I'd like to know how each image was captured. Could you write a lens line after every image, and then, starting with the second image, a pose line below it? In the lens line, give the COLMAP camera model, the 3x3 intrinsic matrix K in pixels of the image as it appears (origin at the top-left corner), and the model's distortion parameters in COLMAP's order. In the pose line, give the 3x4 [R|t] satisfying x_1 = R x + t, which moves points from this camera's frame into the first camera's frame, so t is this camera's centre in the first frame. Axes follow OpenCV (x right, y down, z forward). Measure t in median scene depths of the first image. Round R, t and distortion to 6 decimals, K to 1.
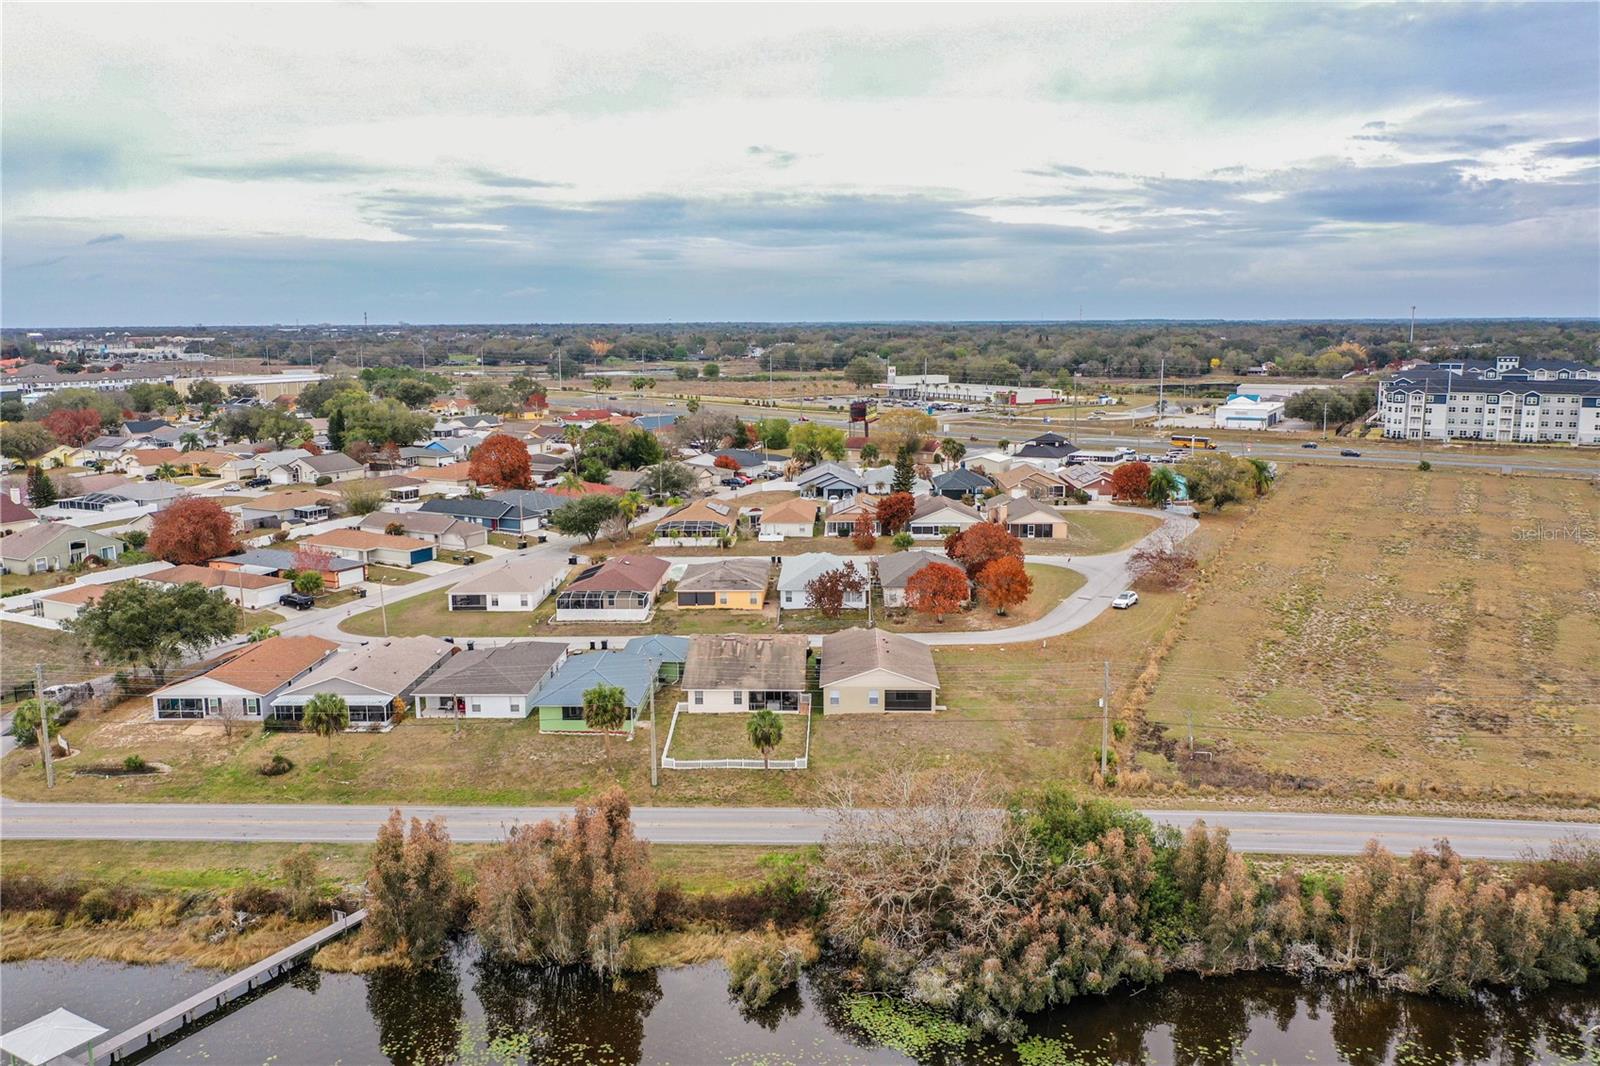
lens RADIAL K [[1243.9, 0, 817.9], [0, 1243.9, 528.2], [0, 0, 1]] dist [-0.003562, -0.003410]
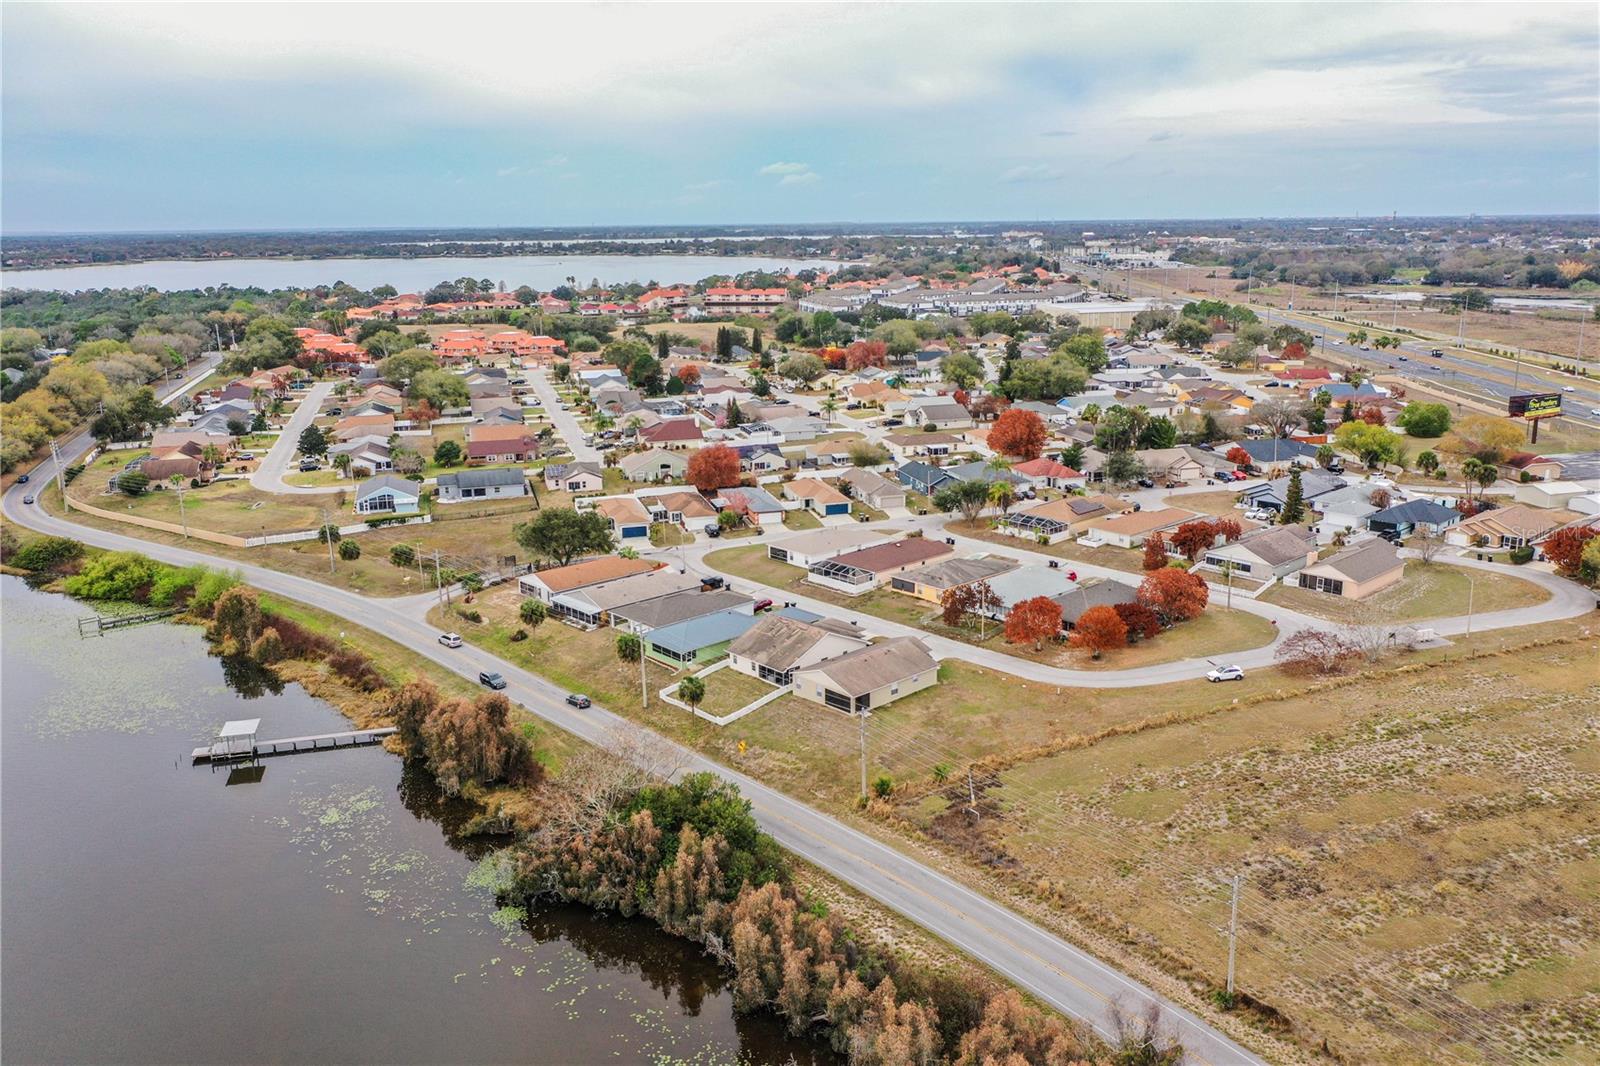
lens RADIAL K [[1261.0, 0, 800.0], [0, 1261.0, 533.0], [0, 0, 1]] dist [0.004575, -0.002201]
pose [[0.695512, 0.170277, -0.698046, 0.698540], [-0.111353, 0.985320, 0.129405, -0.144908], [0.709833, -0.012273, 0.704263, 0.061855]]
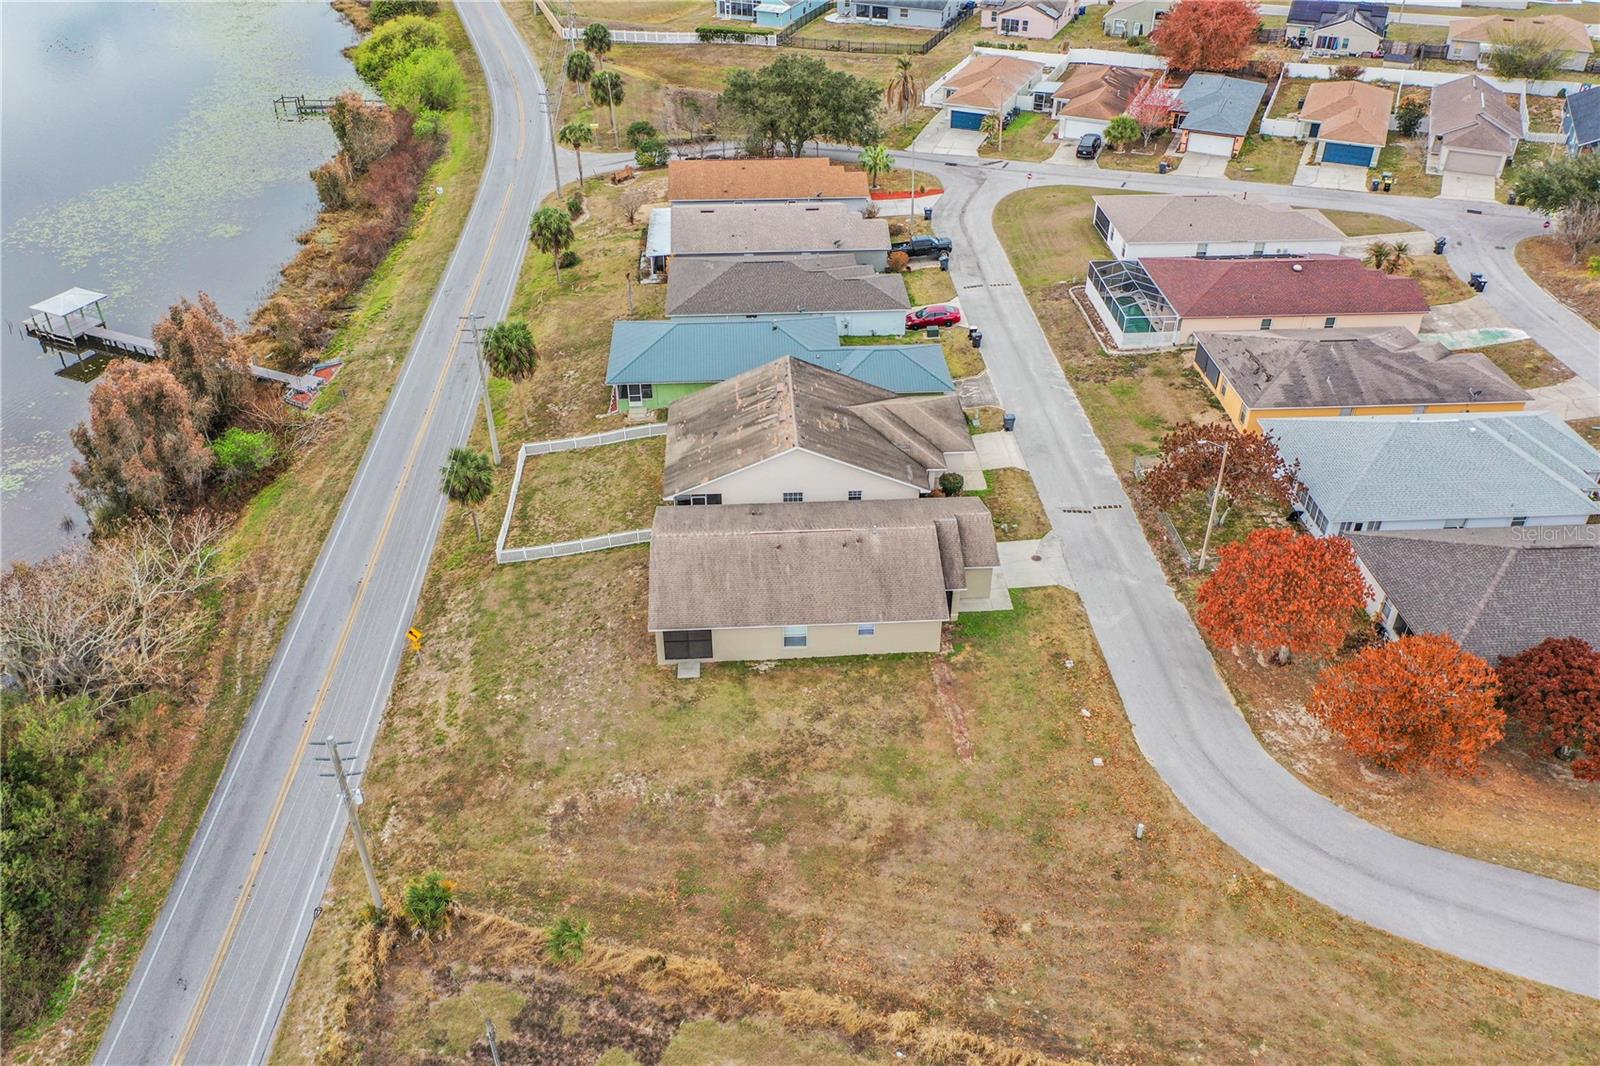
lens RADIAL K [[1259.1, 0, 800.0], [0, 1259.1, 533.0], [0, 0, 1]] dist [-0.000281, 0.002750]
pose [[0.084644, 0.570586, -0.816864, 0.401728], [-0.168351, 0.816210, 0.552684, -0.166880], [0.982086, 0.090738, 0.165146, 0.747312]]
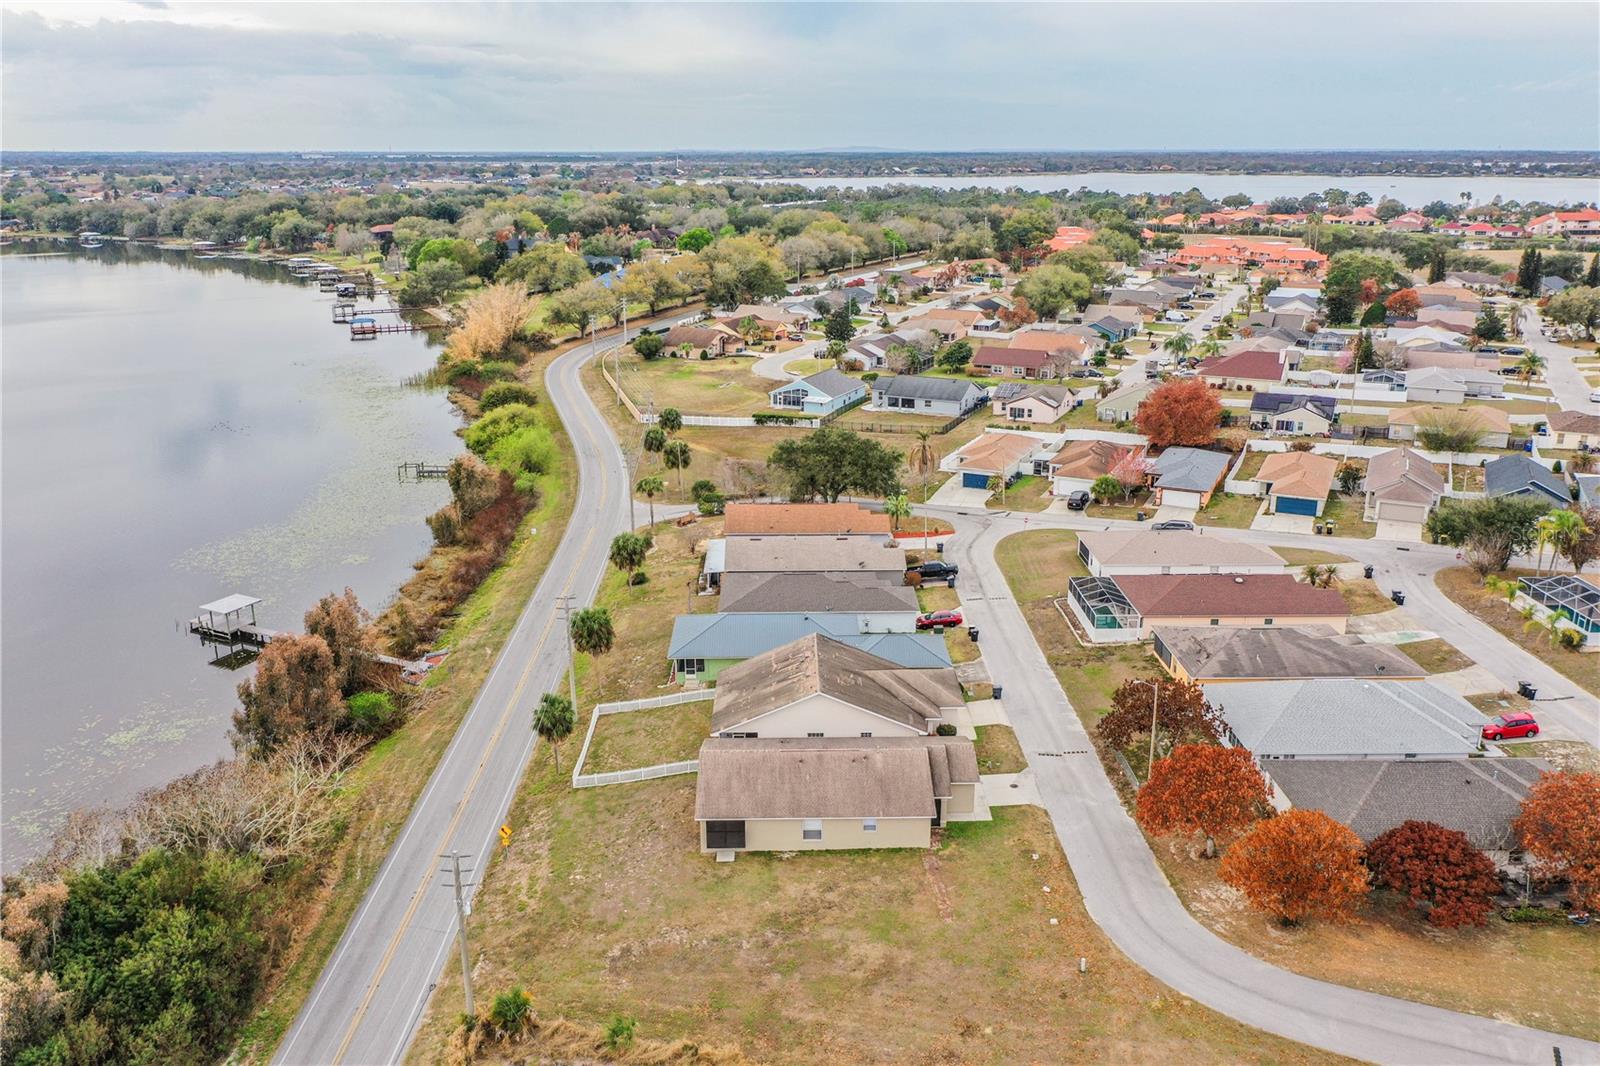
lens RADIAL K [[1261.0, 0, 800.0], [0, 1261.0, 533.0], [0, 0, 1]] dist [0.004575, -0.002201]
pose [[0.042910, 0.296679, -0.954013, 0.541517], [-0.166011, 0.943735, 0.286016, -0.170566], [0.985190, 0.146104, 0.089748, 0.748515]]
